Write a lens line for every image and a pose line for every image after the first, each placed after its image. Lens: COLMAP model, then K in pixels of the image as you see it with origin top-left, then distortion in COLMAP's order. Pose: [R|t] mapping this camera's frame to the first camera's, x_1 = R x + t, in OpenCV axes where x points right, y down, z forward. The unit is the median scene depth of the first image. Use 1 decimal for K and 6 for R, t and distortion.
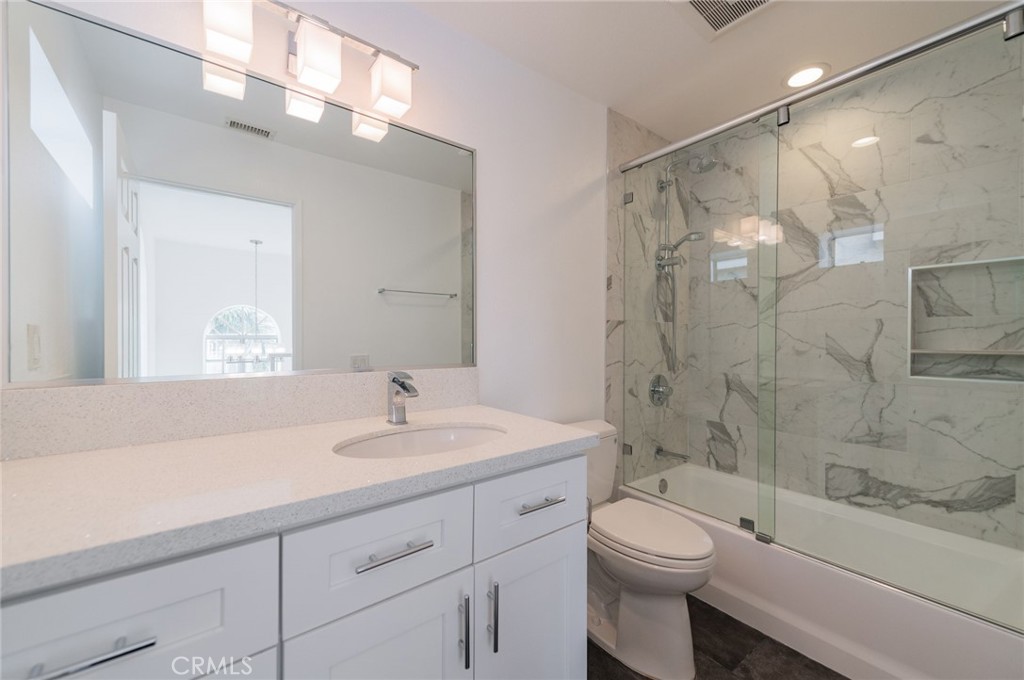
lens RADIAL K [[405.8, 0, 520.2], [0, 405.8, 336.5], [0, 0, 1]] dist [0.012908, -0.002482]
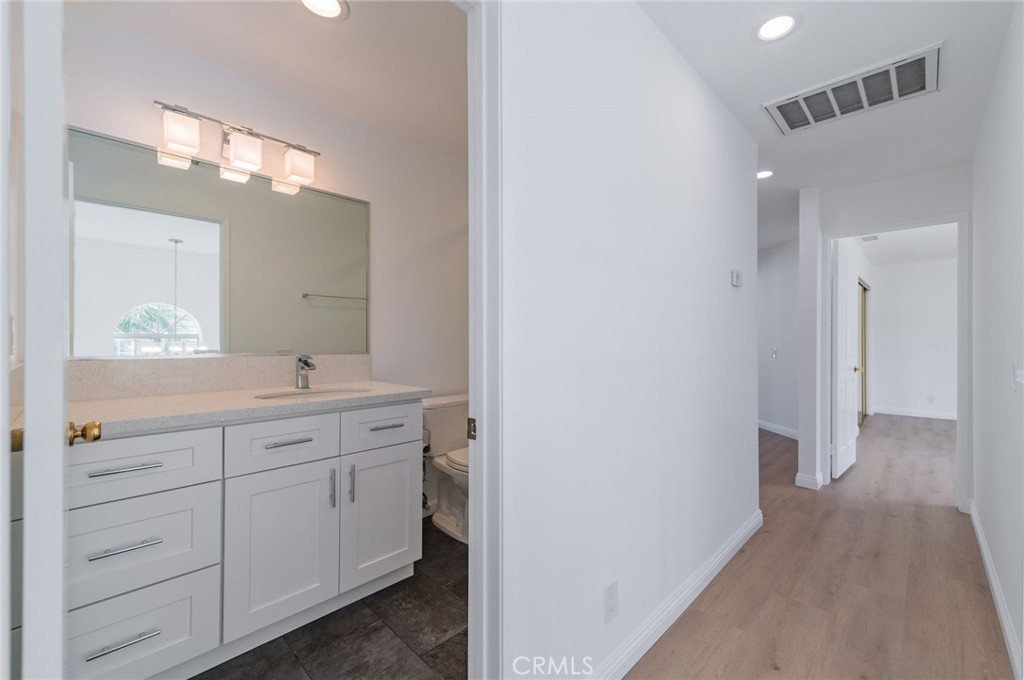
lens RADIAL K [[405.8, 0, 544.9], [0, 405.8, 339.1], [0, 0, 1]] dist [0.012908, -0.002482]
pose [[0.985162, 0.002296, 0.171609, 0.344318], [-0.002836, 0.999992, 0.002900, 0.022940], [-0.171601, -0.003344, 0.985161, -0.688592]]
